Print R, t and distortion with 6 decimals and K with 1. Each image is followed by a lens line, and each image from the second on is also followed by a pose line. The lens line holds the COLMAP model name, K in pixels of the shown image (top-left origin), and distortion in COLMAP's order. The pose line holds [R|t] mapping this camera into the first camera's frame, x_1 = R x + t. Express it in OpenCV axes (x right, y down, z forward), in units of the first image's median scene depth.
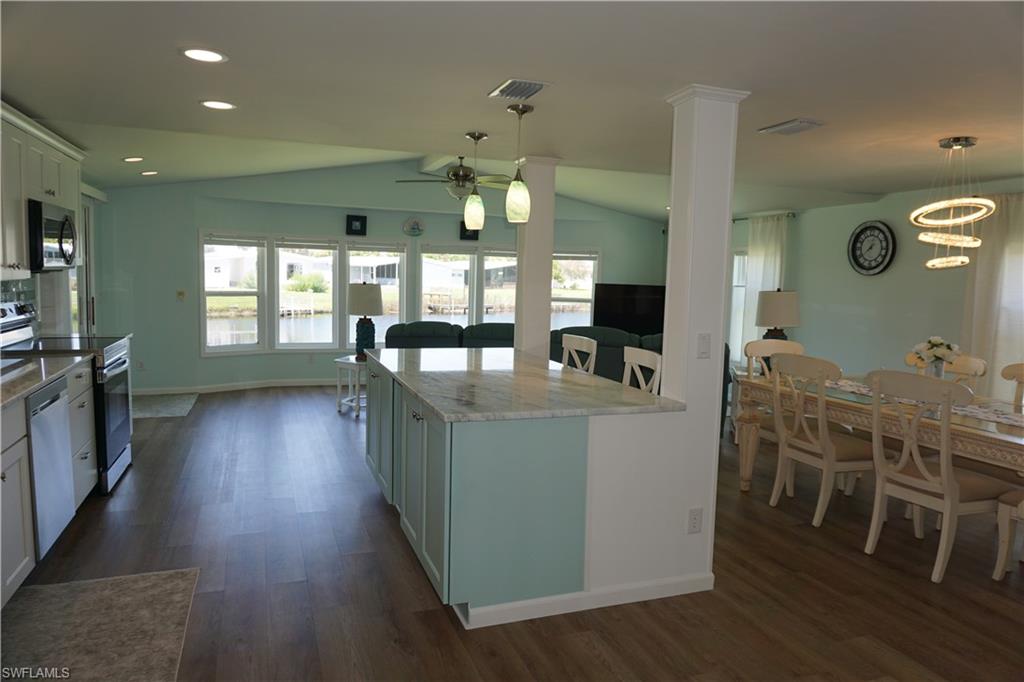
lens RADIAL K [[689.5, 0, 511.3], [0, 689.5, 340.3], [0, 0, 1]] dist [-0.039326, 0.030831]
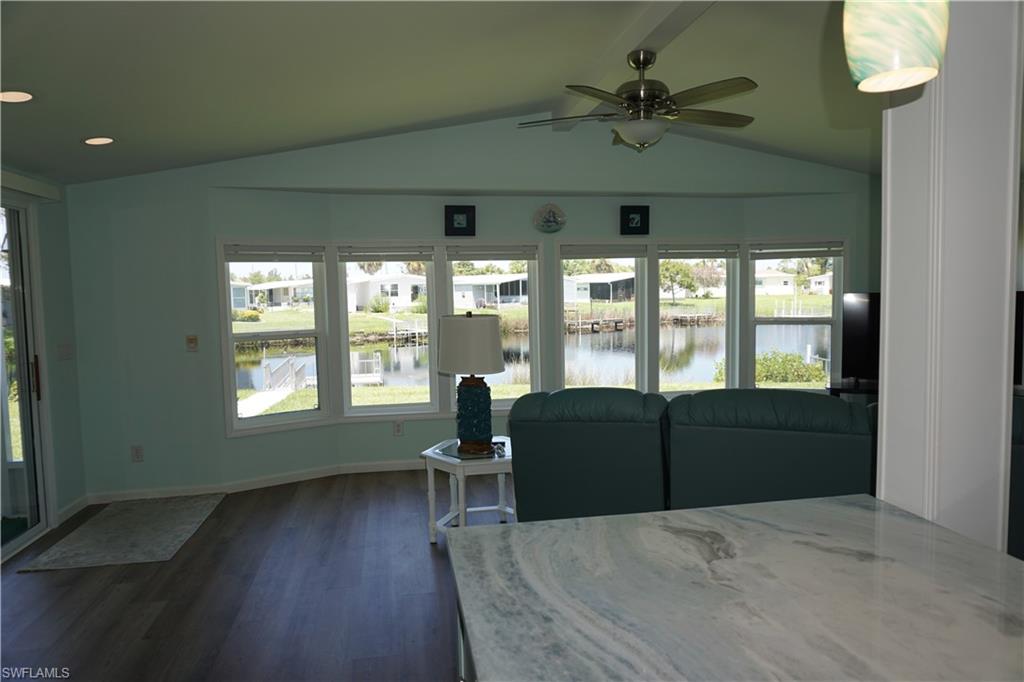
lens RADIAL K [[689.5, 0, 511.3], [0, 689.5, 340.3], [0, 0, 1]] dist [-0.039326, 0.030831]
pose [[0.983147, -0.035062, -0.179424, -0.074109], [0.031388, 0.999236, -0.023276, -0.043441], [0.180103, 0.017252, 0.983496, 0.419232]]
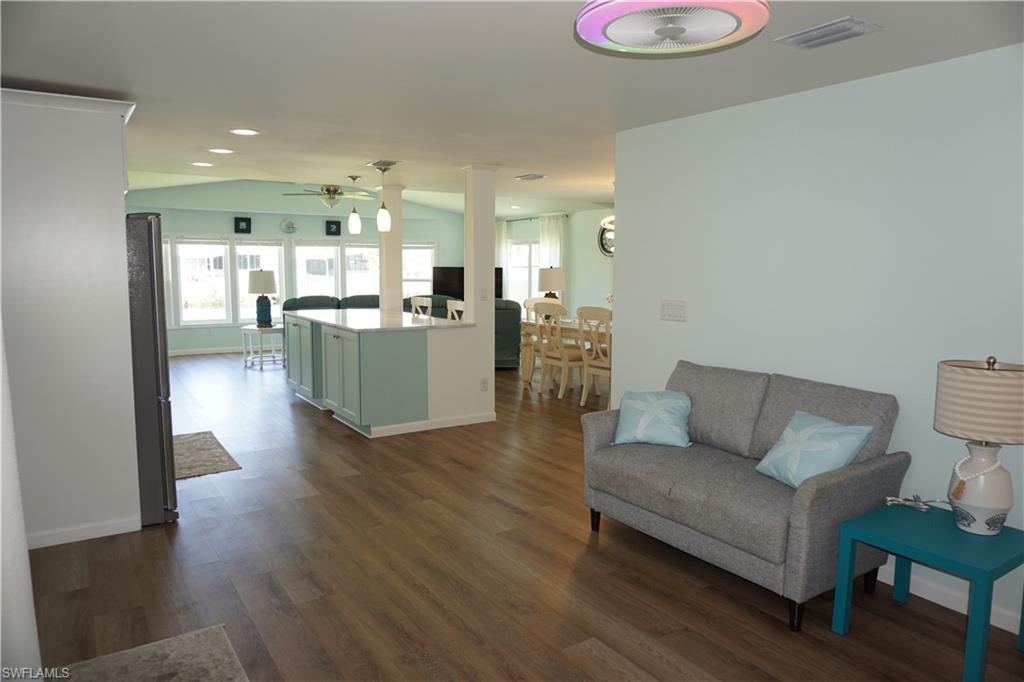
lens RADIAL K [[689.5, 0, 511.3], [0, 689.5, 340.3], [0, 0, 1]] dist [-0.039326, 0.030831]
pose [[0.974325, -0.046221, 0.220351, -0.034500], [0.041980, 0.998833, 0.023893, 0.038918], [-0.221198, -0.014030, 0.975128, -0.382725]]
